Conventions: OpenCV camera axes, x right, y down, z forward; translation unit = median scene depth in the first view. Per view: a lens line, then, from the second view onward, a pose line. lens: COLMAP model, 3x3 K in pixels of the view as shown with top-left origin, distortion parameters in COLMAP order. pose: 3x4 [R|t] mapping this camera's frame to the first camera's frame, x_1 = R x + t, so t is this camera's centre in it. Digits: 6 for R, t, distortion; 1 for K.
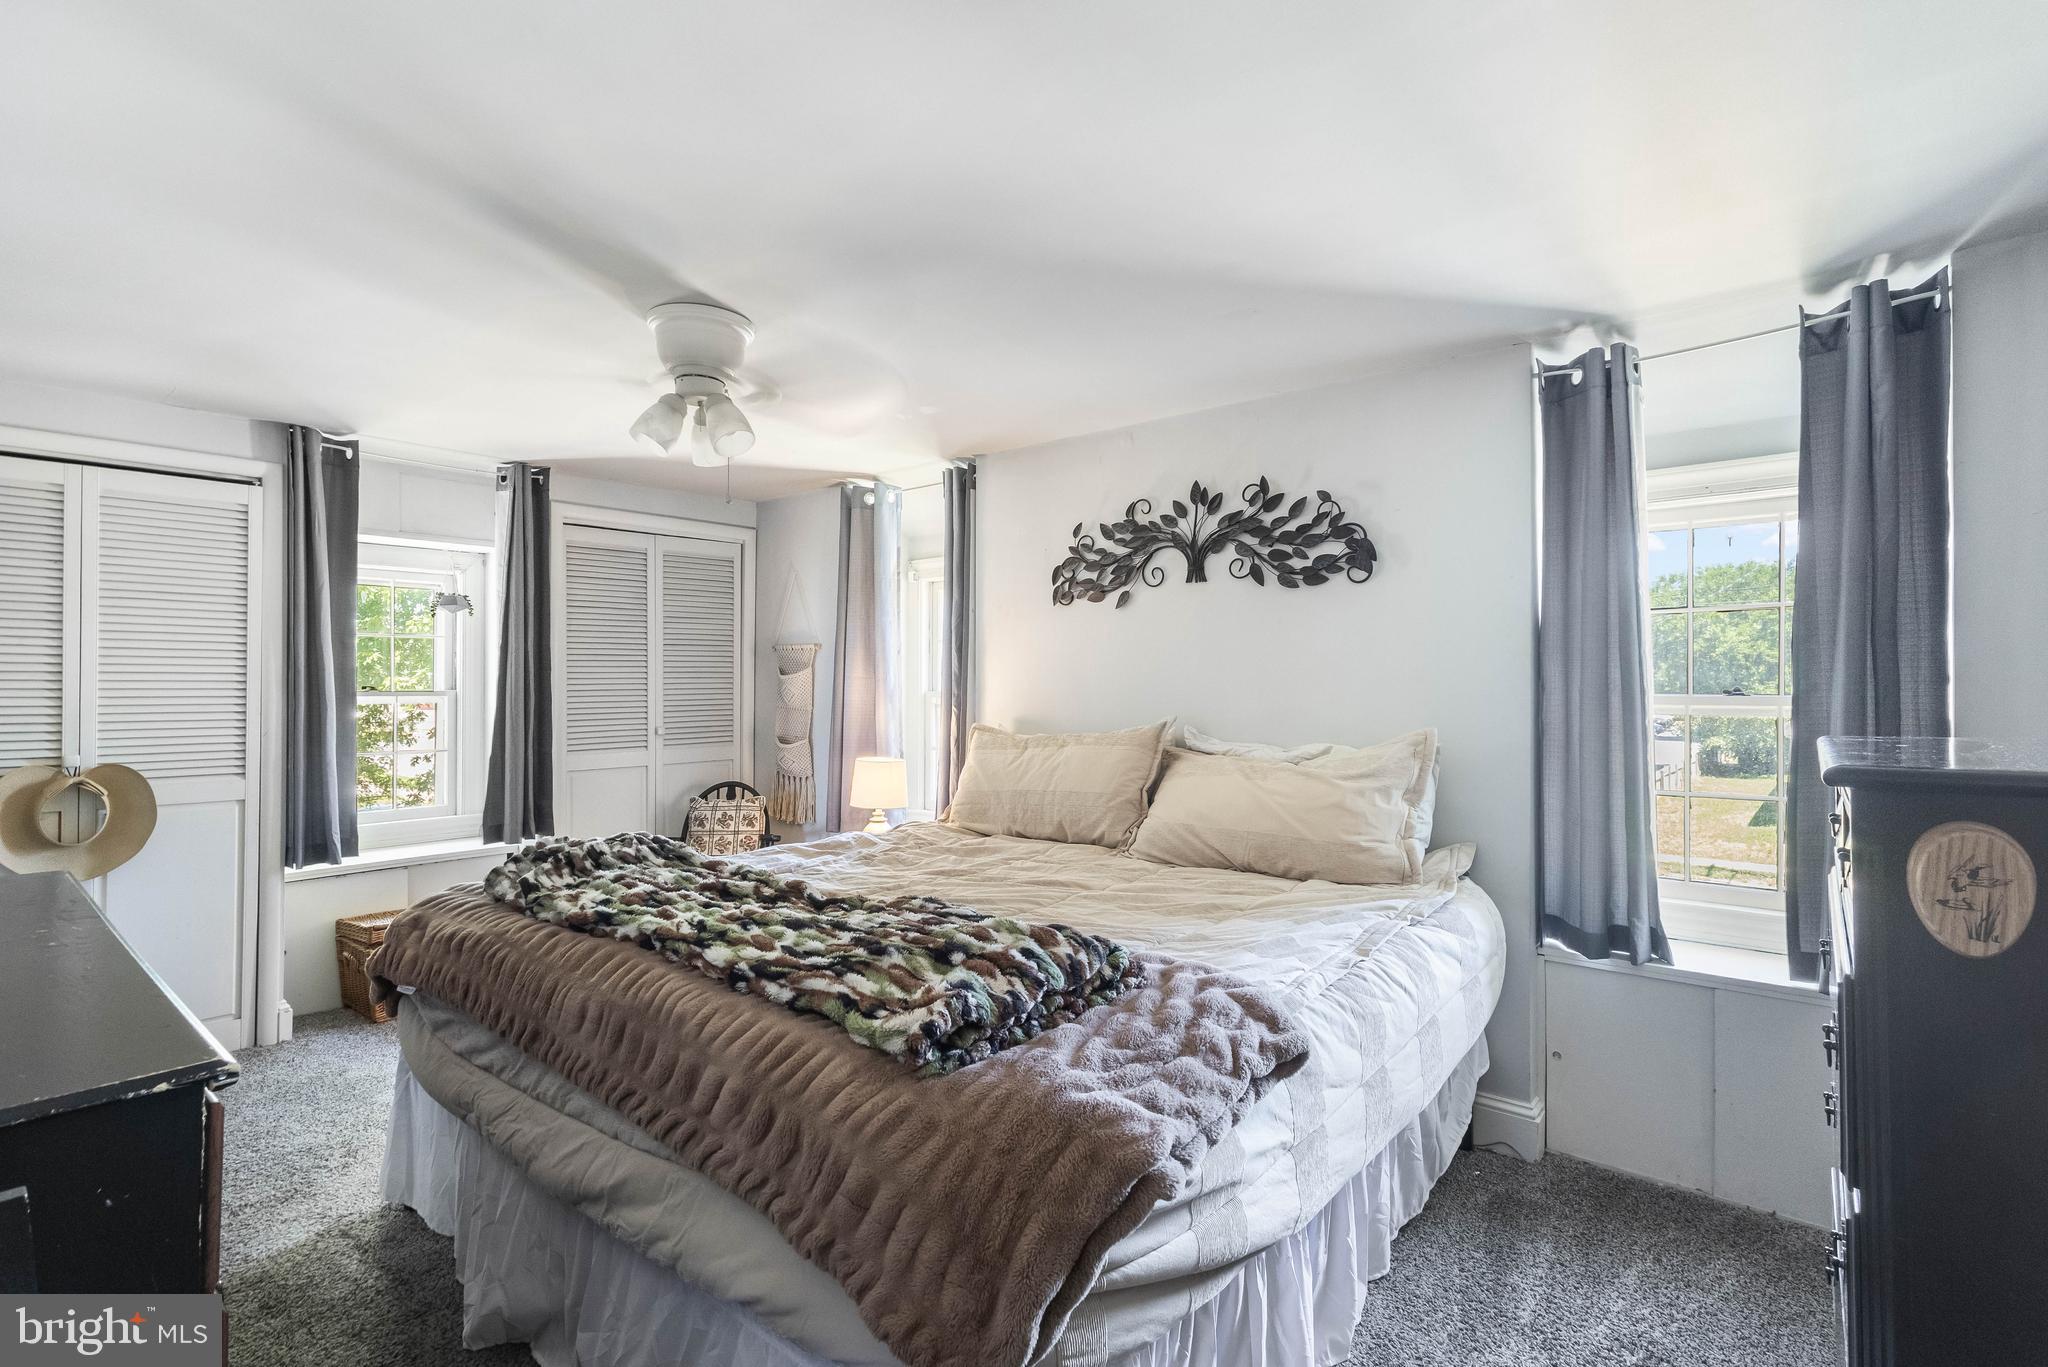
lens RADIAL K [[944.9, 0, 1024.0], [0, 944.9, 683.5], [0, 0, 1]] dist [0.001006, -0.000249]
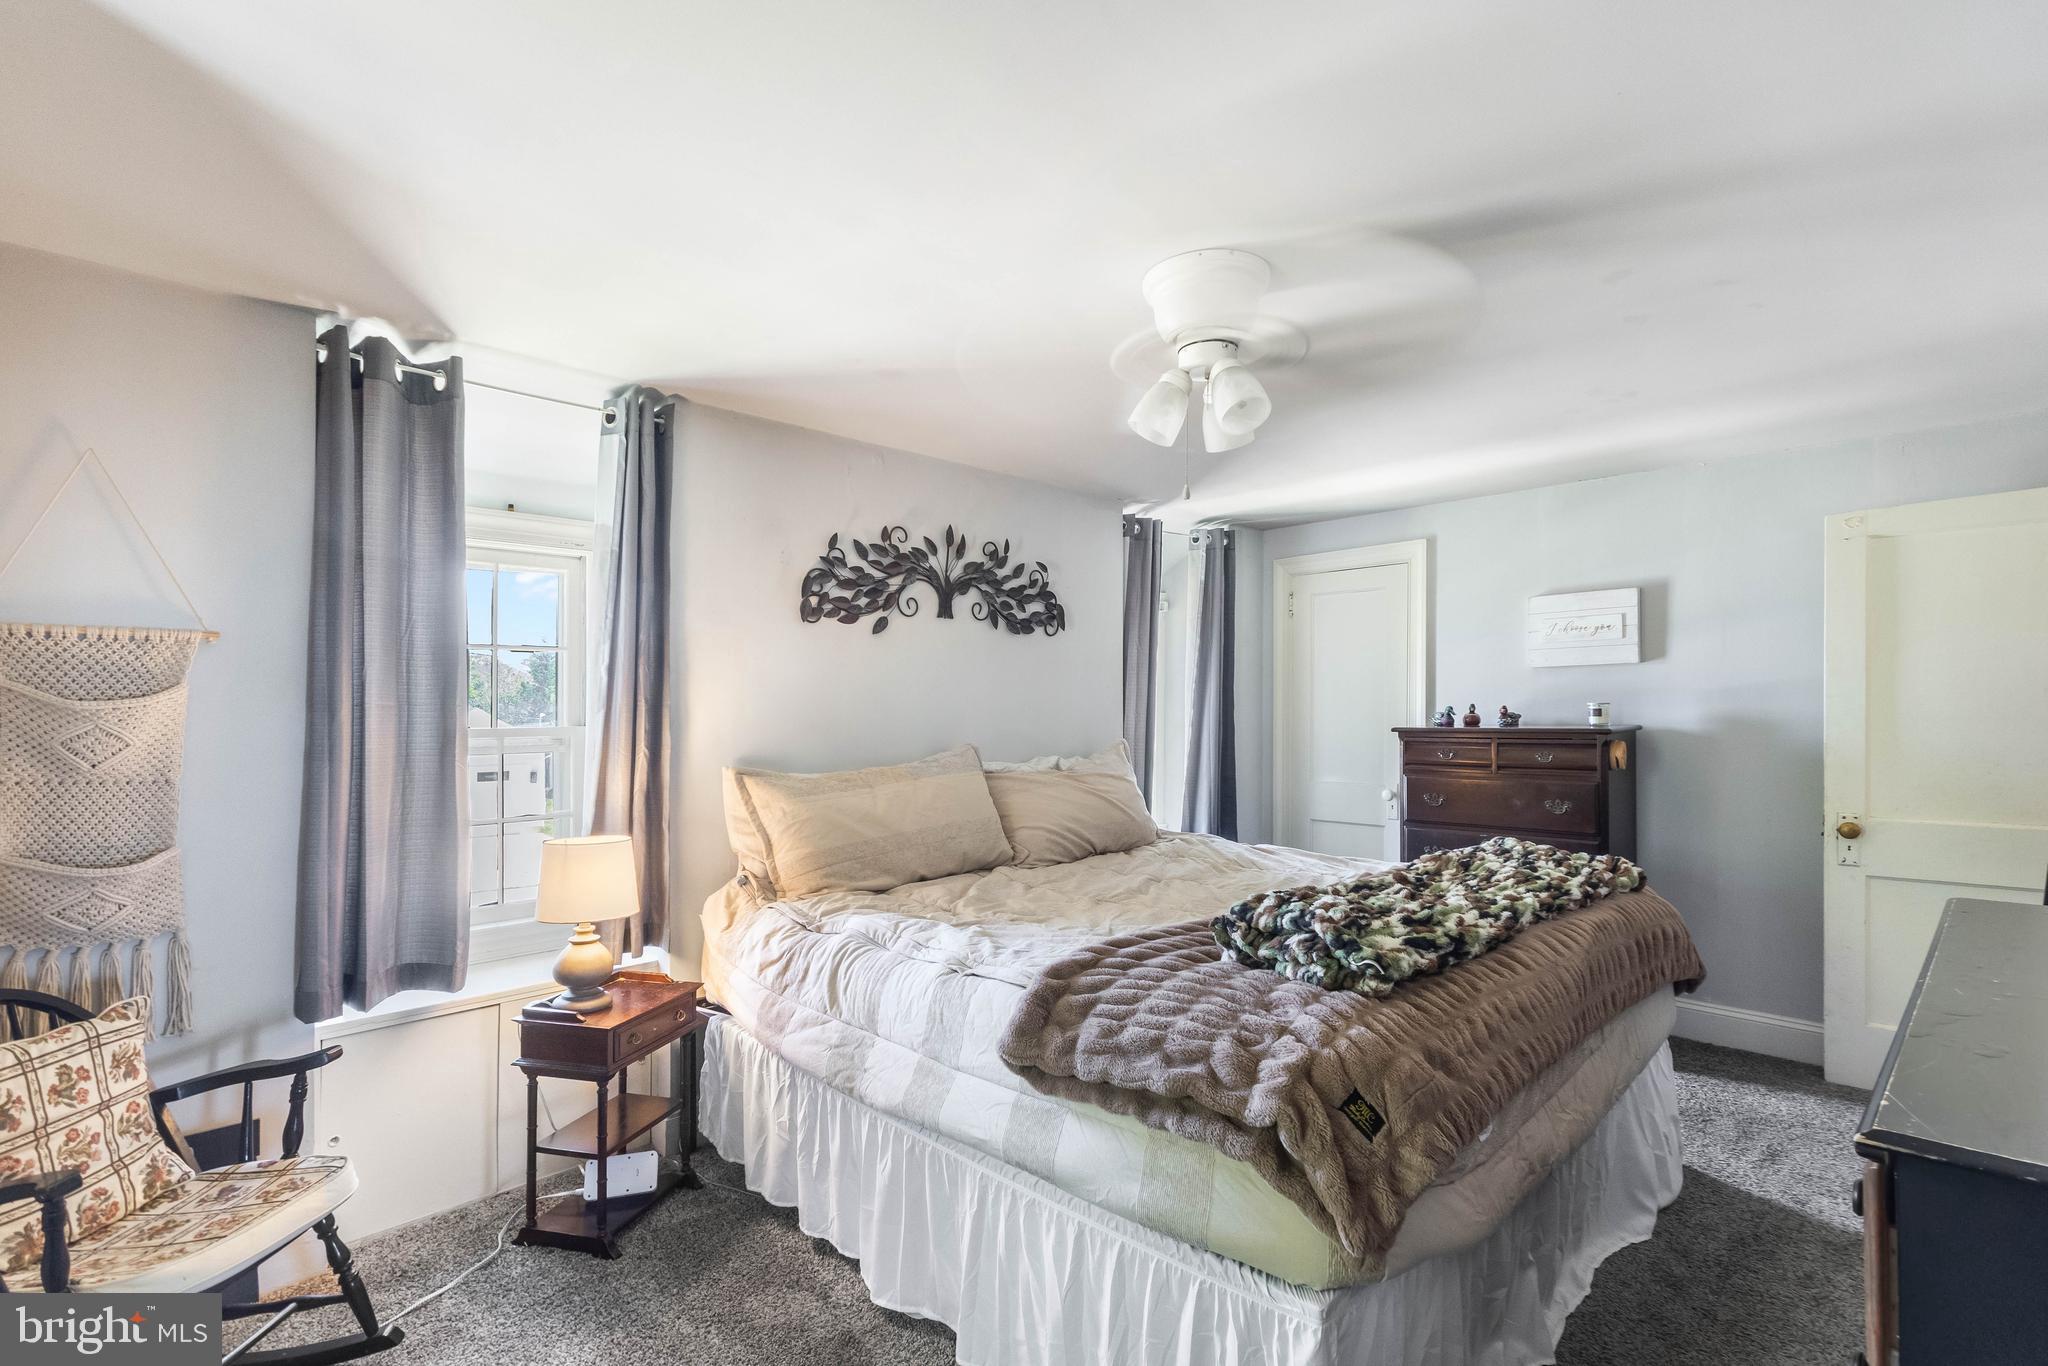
lens RADIAL K [[949.7, 0, 1021.5], [0, 949.7, 695.4], [0, 0, 1]] dist [0.002439, 0.000171]
pose [[0.117553, 0.008393, 0.993031, -0.868077], [0.001231, 0.999962, -0.008598, -0.009307], [-0.993066, 0.002233, 0.117539, 0.773179]]
